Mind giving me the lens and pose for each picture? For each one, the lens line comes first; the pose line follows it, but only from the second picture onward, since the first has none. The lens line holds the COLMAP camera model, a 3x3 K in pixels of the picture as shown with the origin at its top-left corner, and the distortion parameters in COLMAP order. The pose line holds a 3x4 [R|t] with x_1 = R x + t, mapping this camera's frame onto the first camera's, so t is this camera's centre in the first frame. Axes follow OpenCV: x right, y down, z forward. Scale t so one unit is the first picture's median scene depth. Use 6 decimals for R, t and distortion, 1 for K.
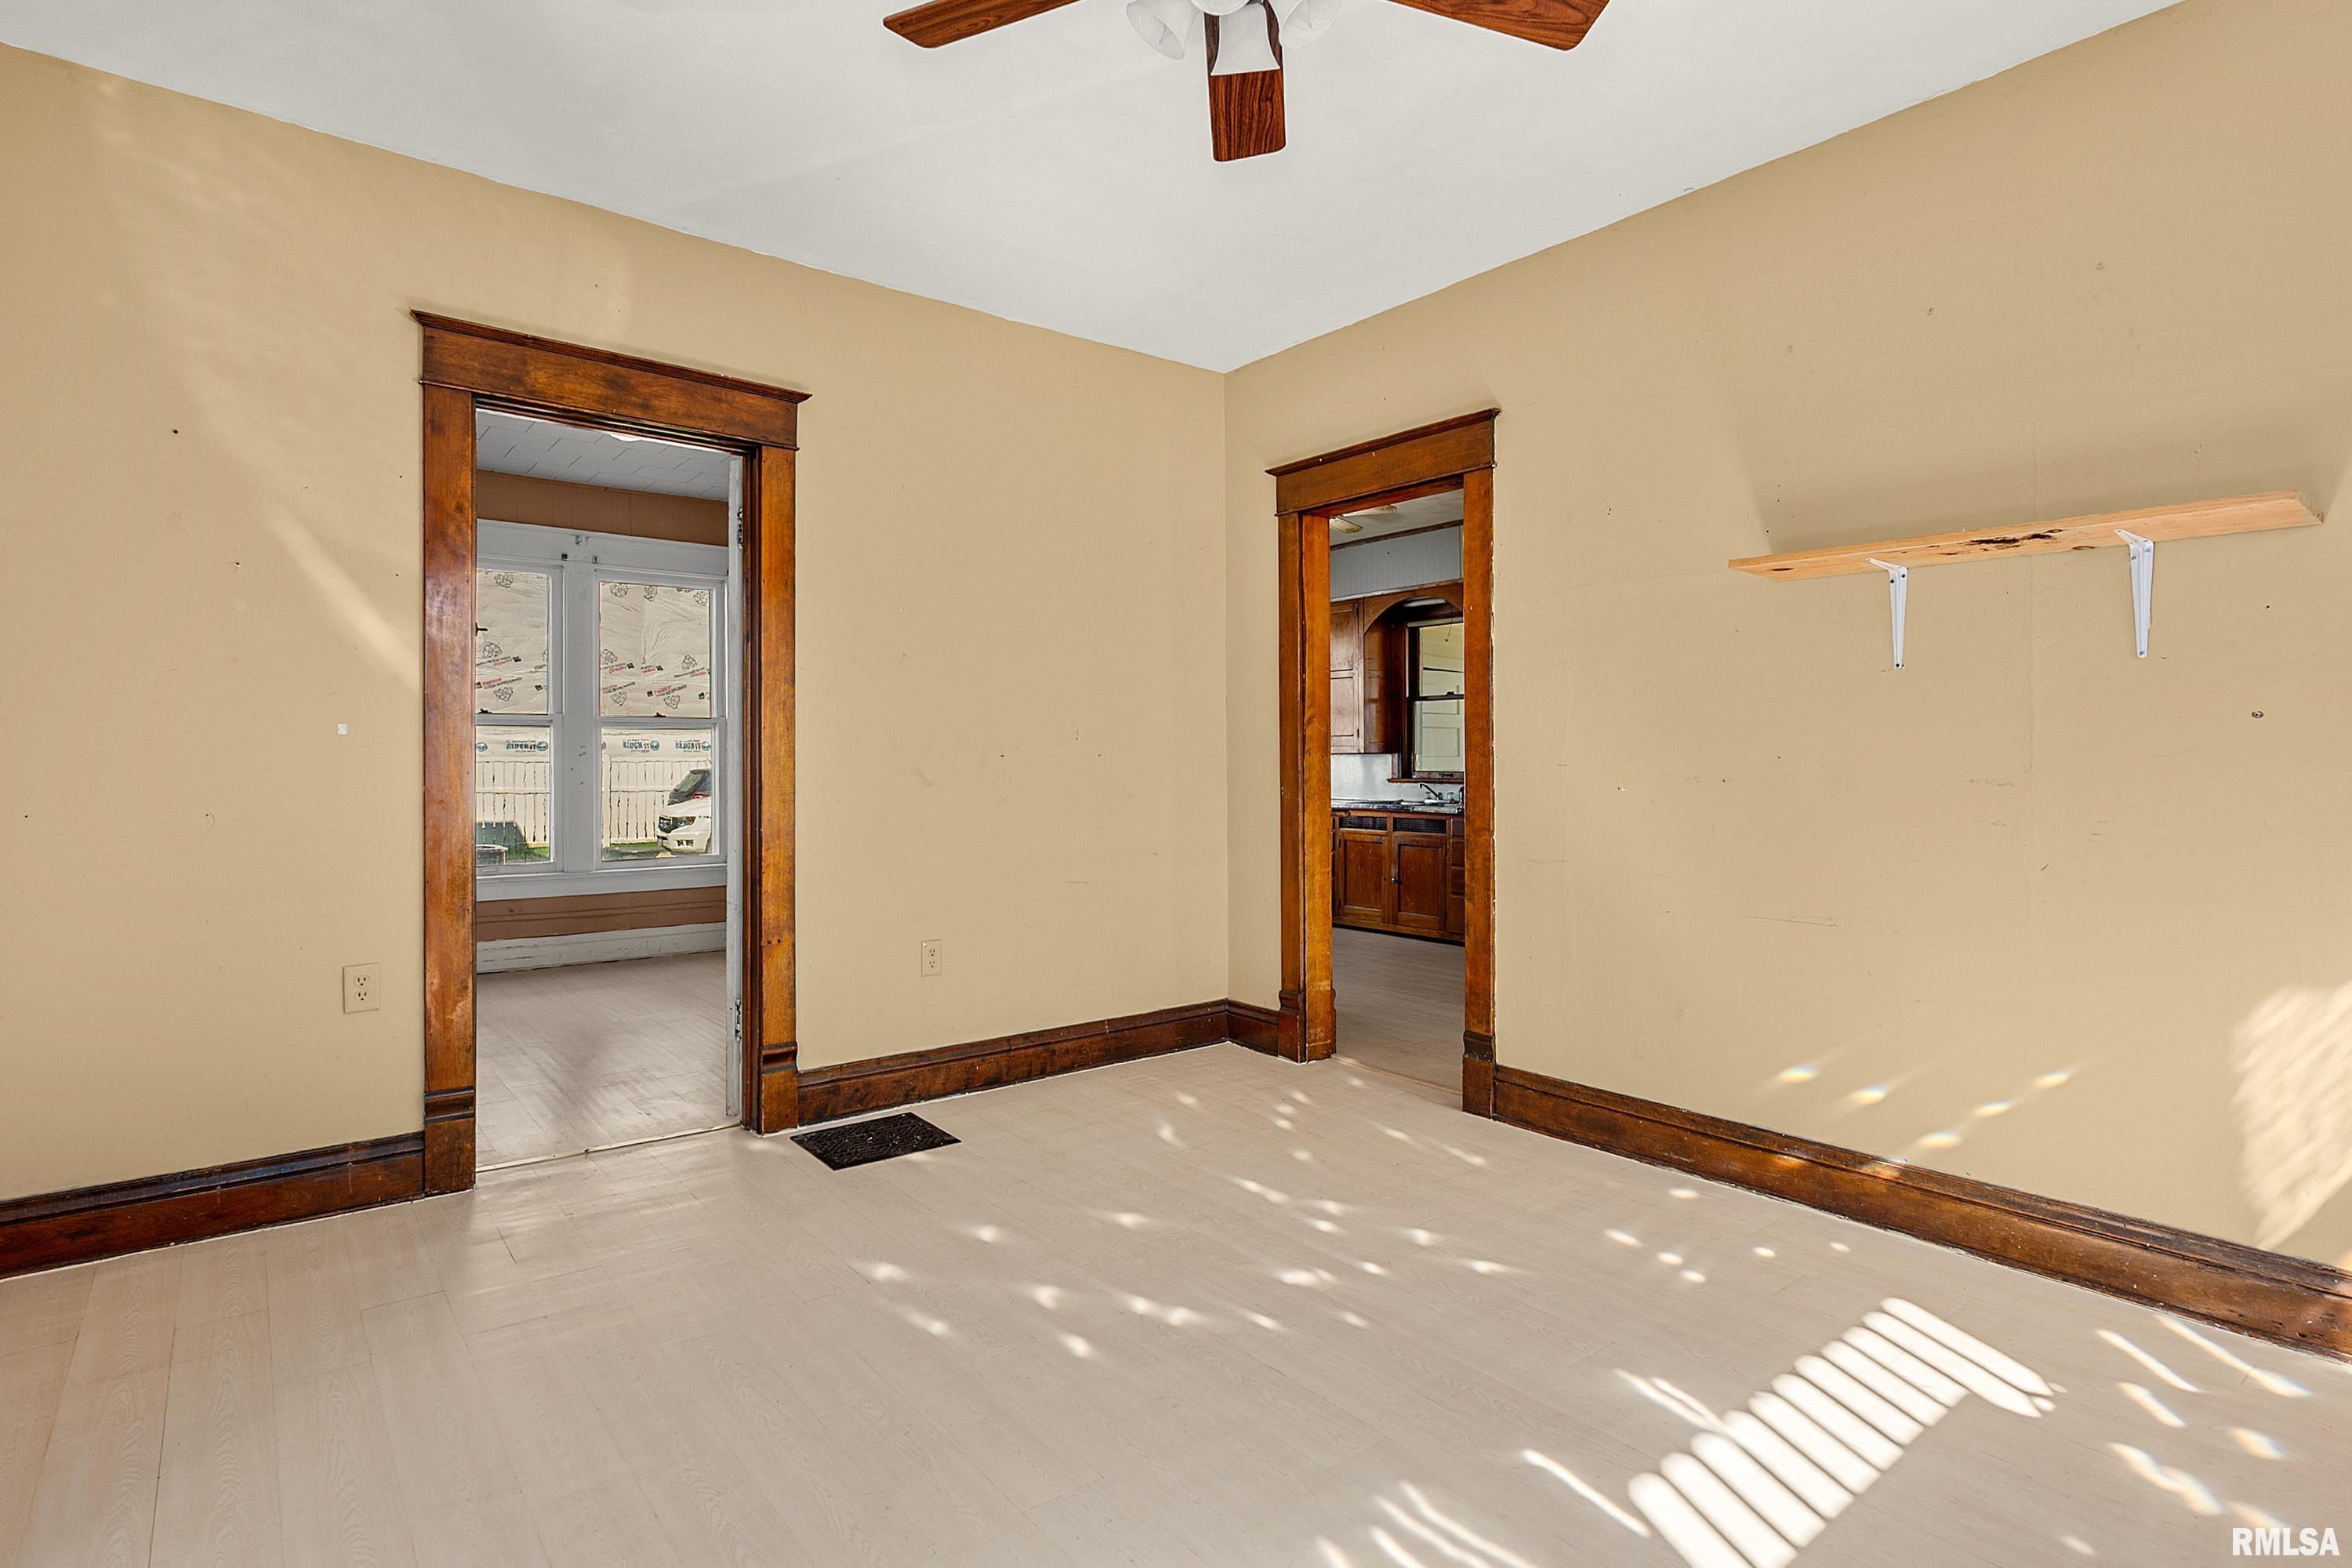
lens RADIAL K [[1192.9, 0, 1187.1], [0, 1192.9, 761.3], [0, 0, 1]] dist [-0.010351, 0.003720]
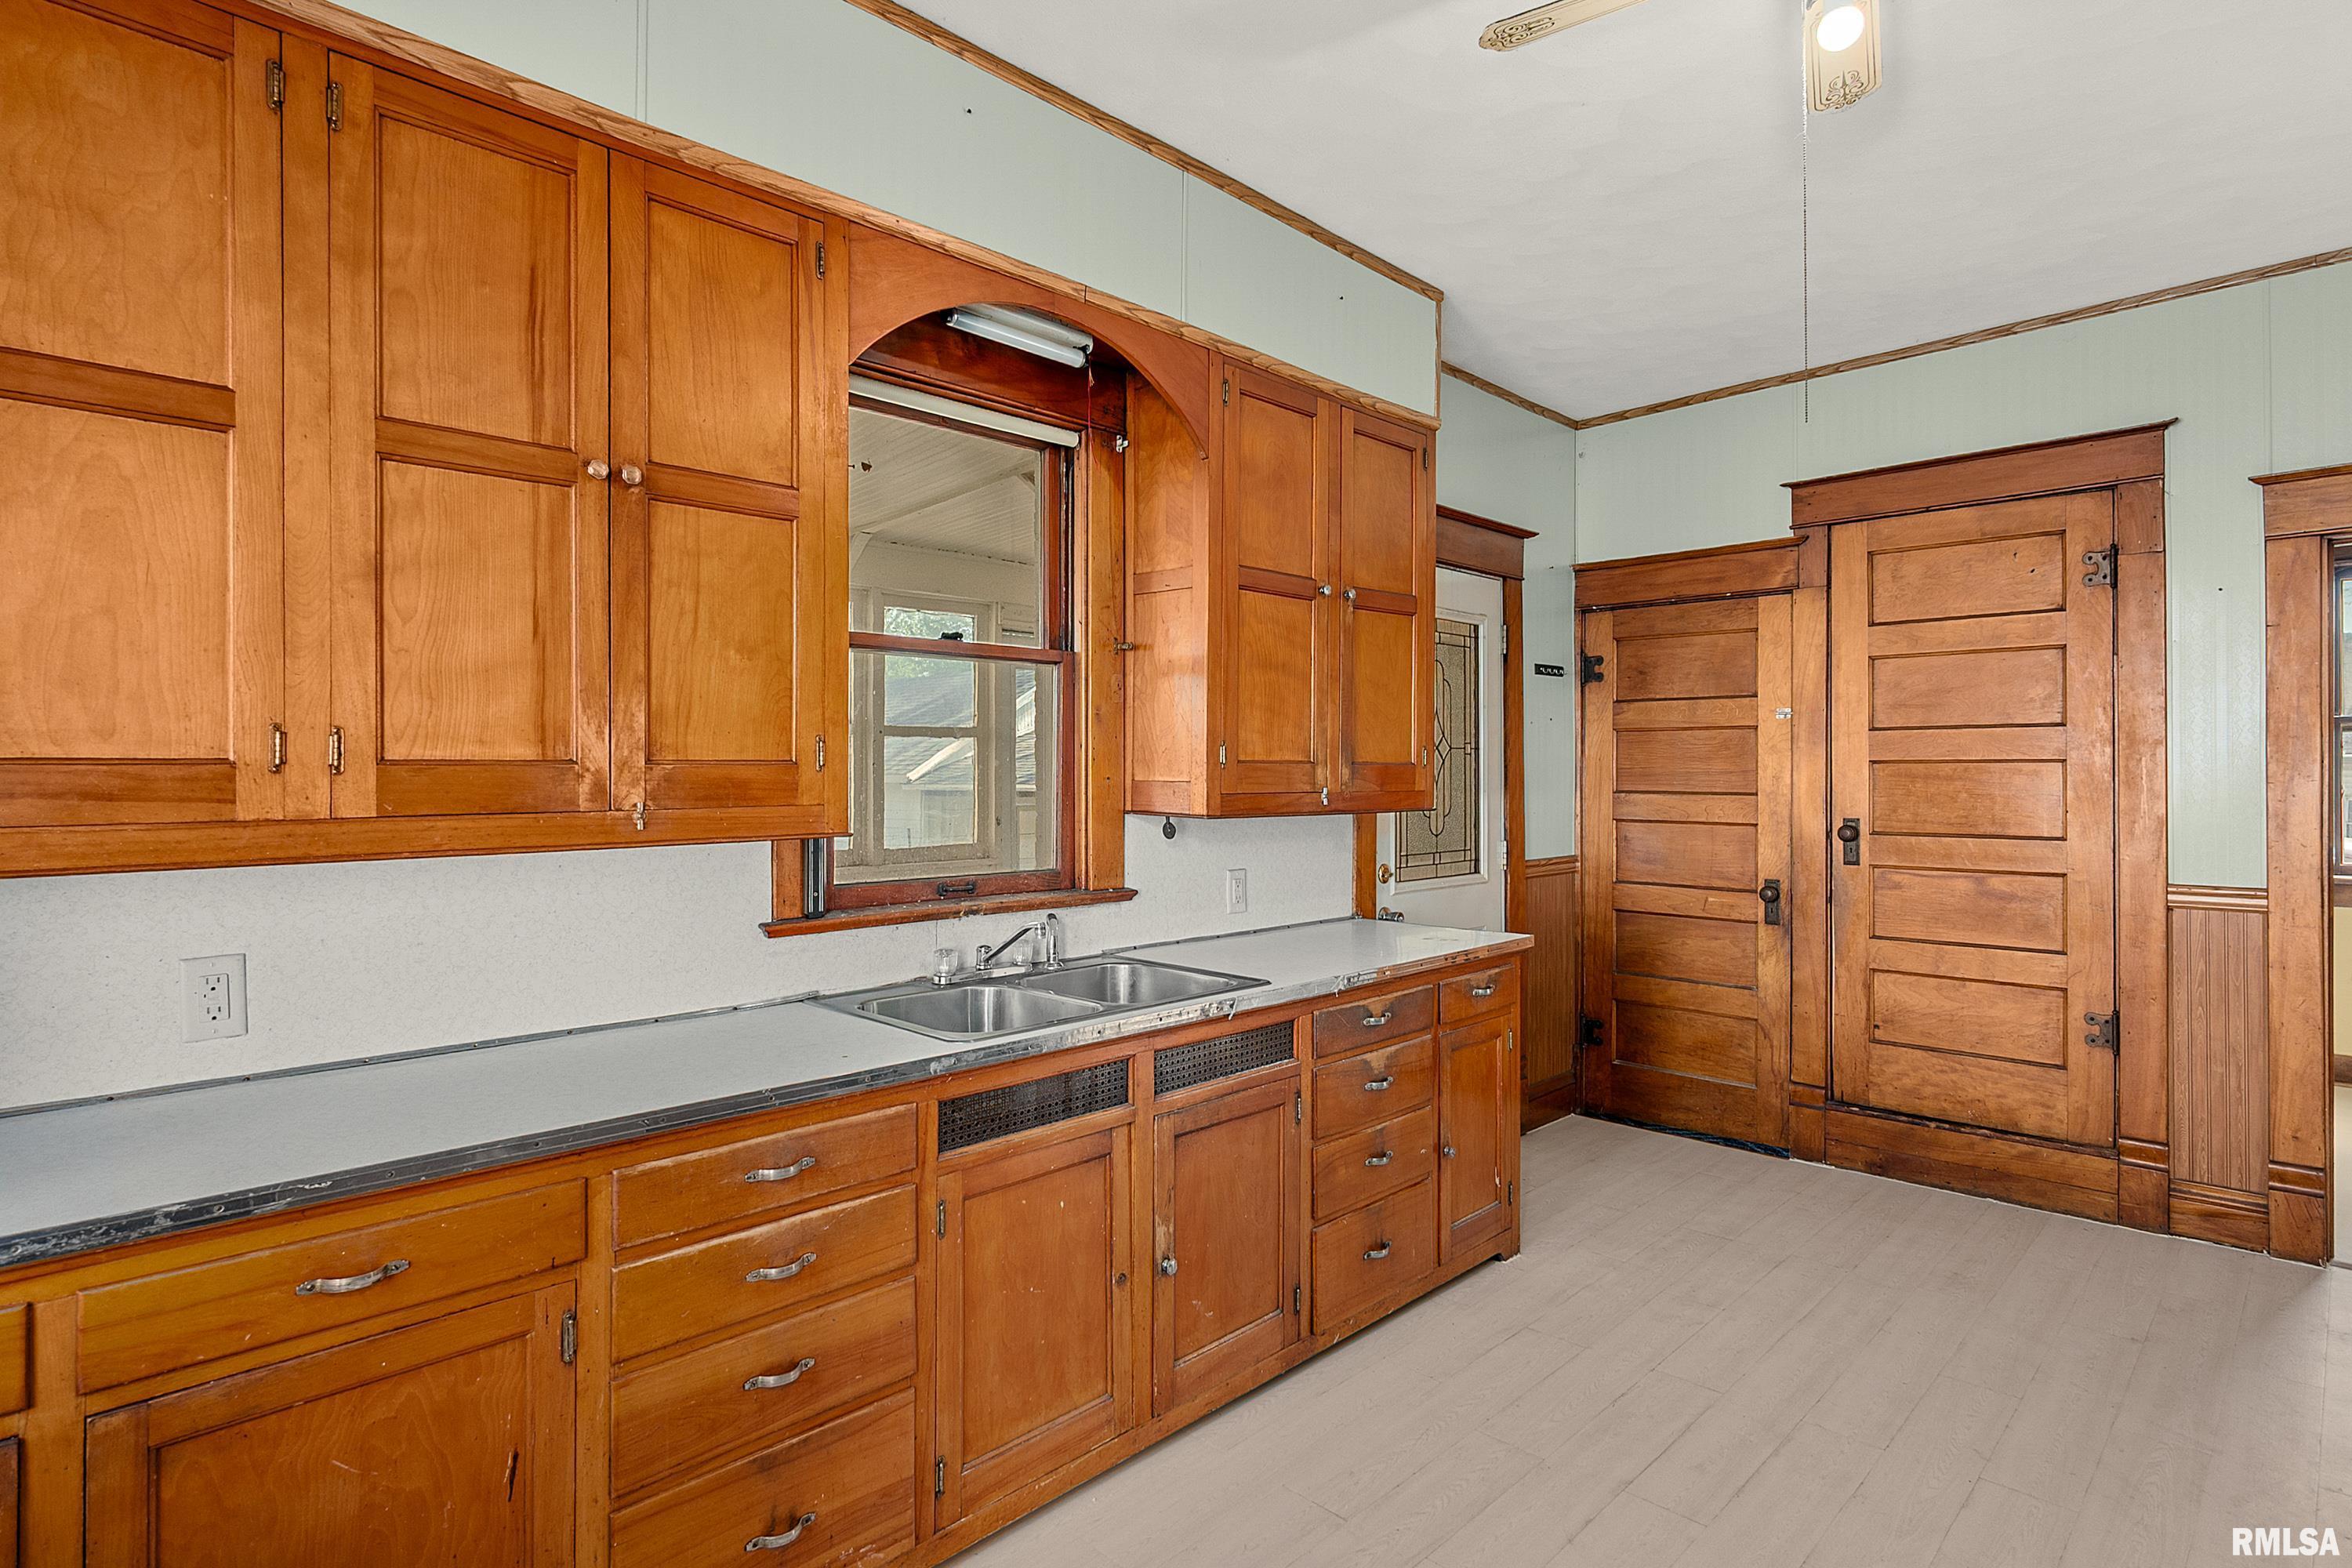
lens RADIAL K [[1192.9, 0, 1184.9], [0, 1192.9, 774.7], [0, 0, 1]] dist [-0.010351, 0.003720]
pose [[-0.119715, 0.001685, 0.992807, -0.113833], [0.005901, 0.999982, -0.000985, -0.019359], [-0.992791, 0.005740, -0.119722, 0.999978]]
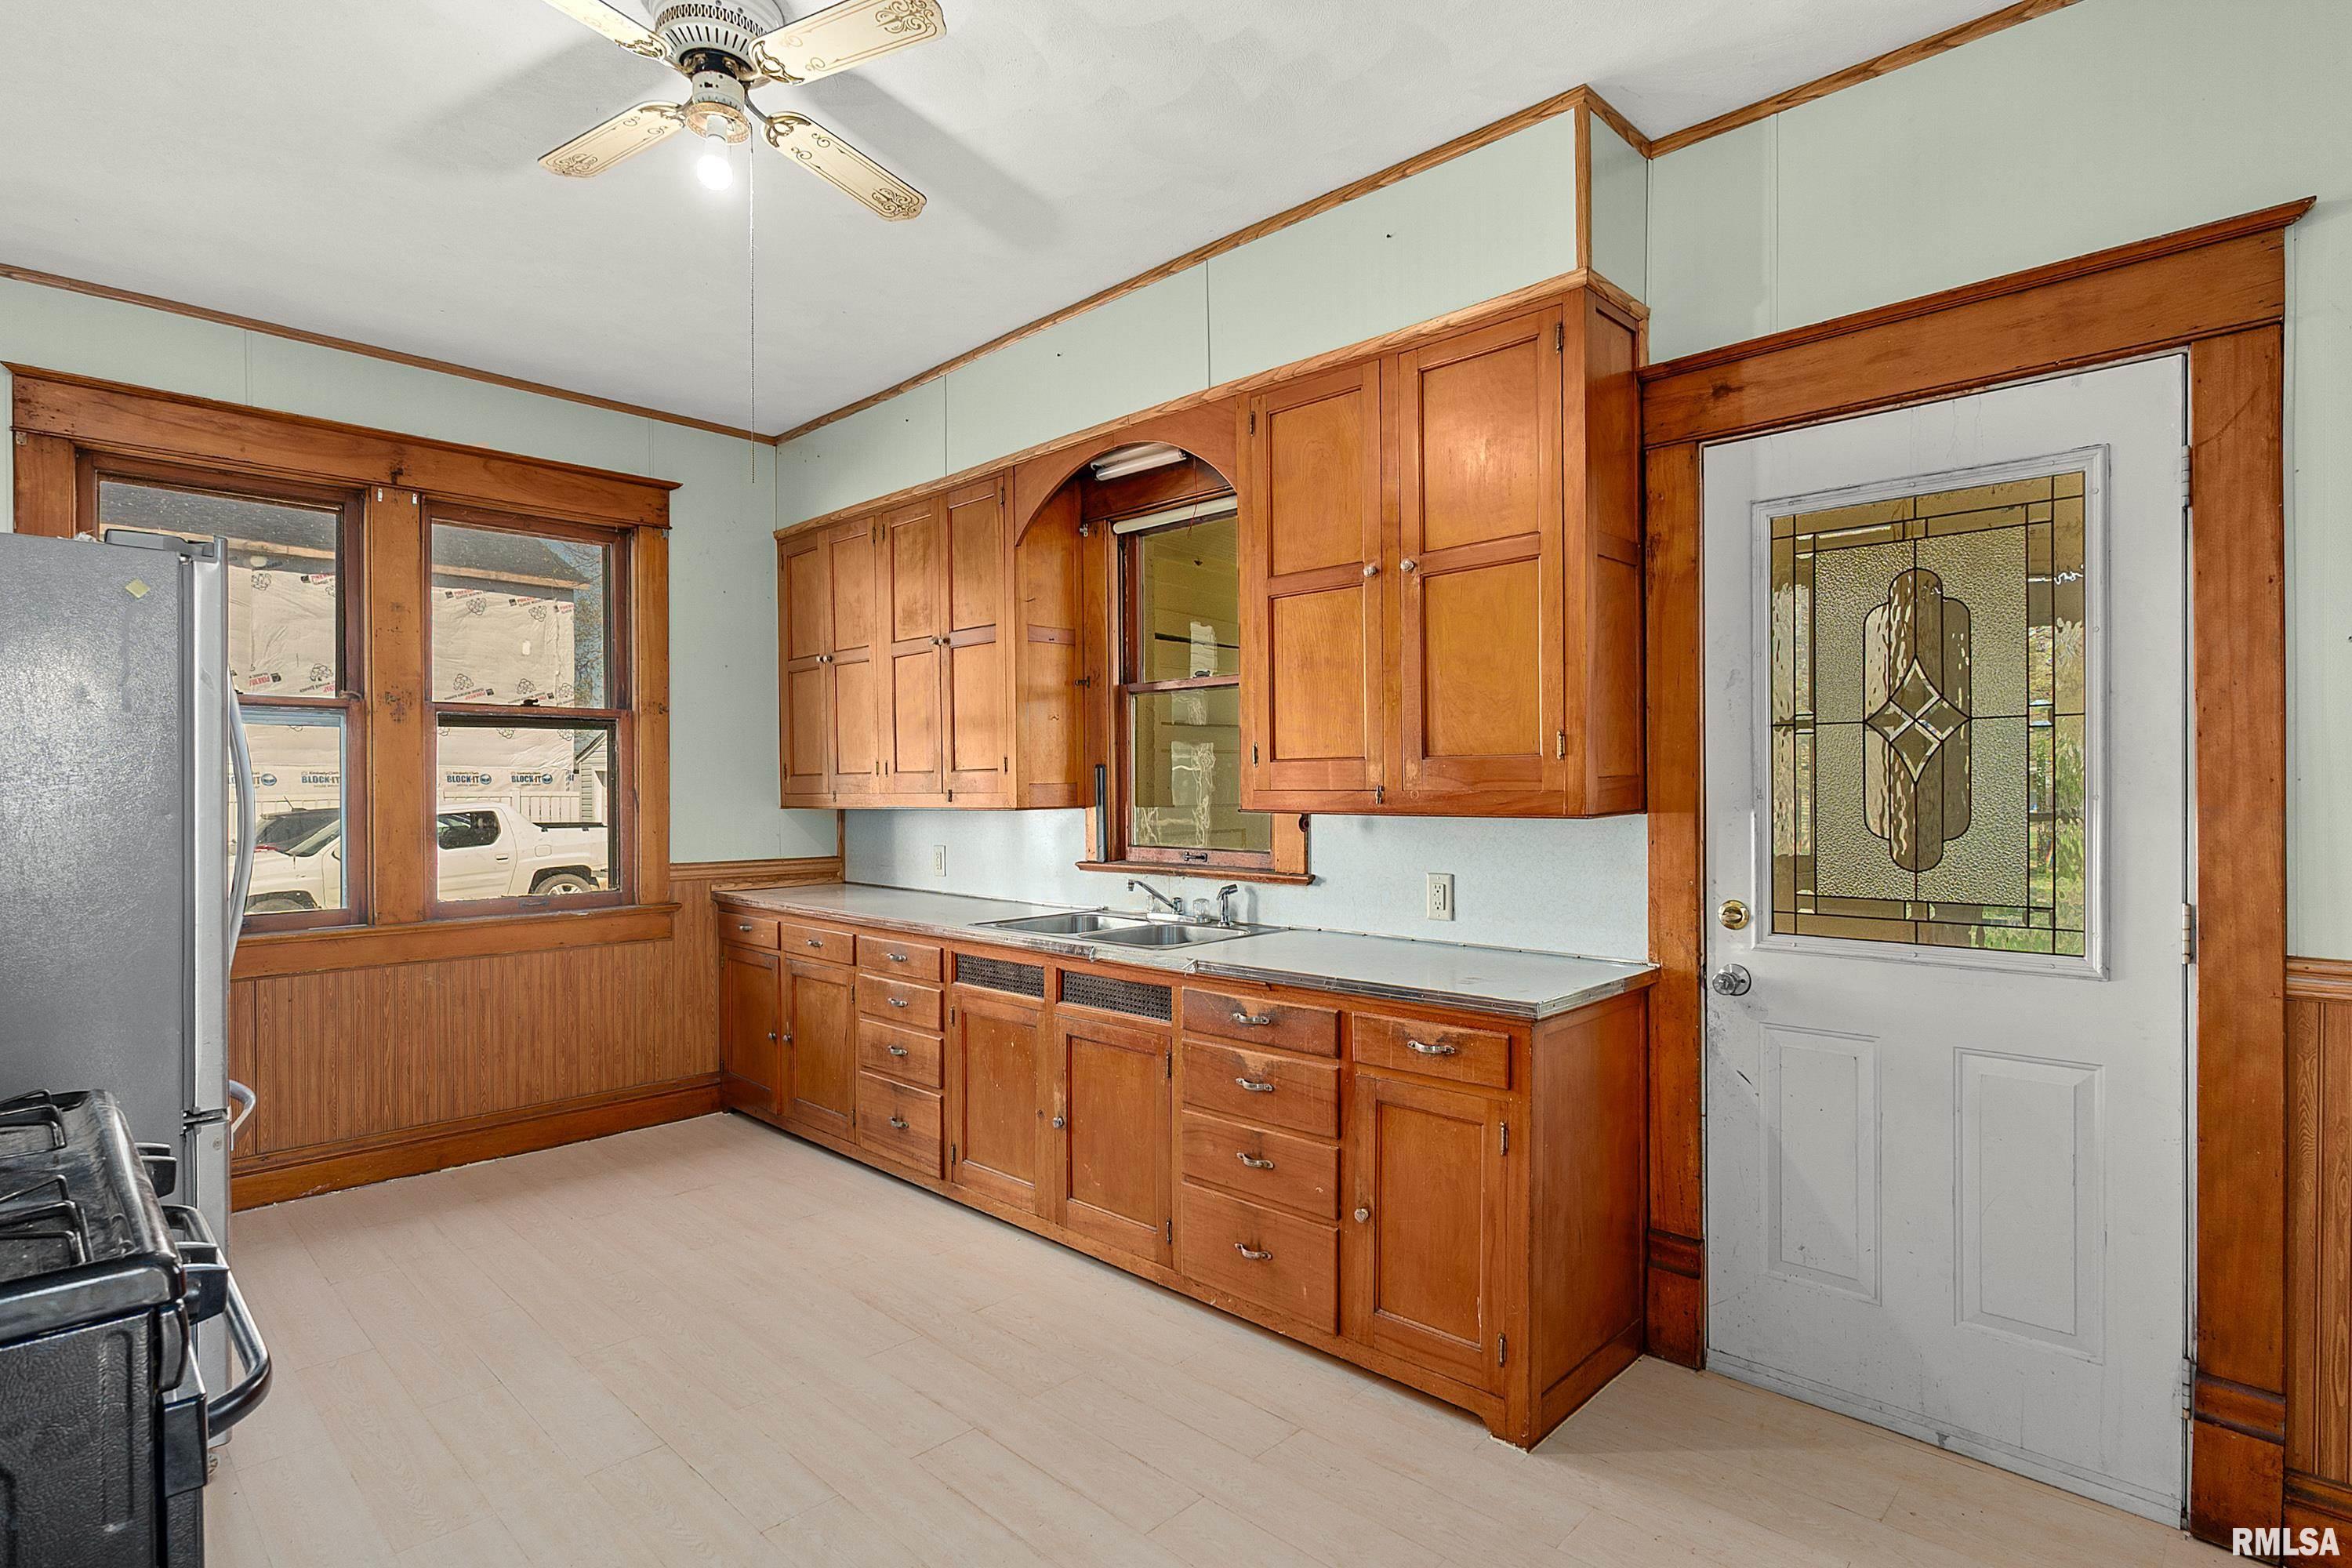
lens RADIAL K [[1192.9, 0, 1170.8], [0, 1192.9, 794.7], [0, 0, 1]] dist [-0.010351, 0.003720]
pose [[0.992214, -0.005920, 0.124405, 0.156696], [0.005352, 0.999974, 0.004900, -0.014545], [-0.124431, -0.004196, 0.992219, 0.568791]]
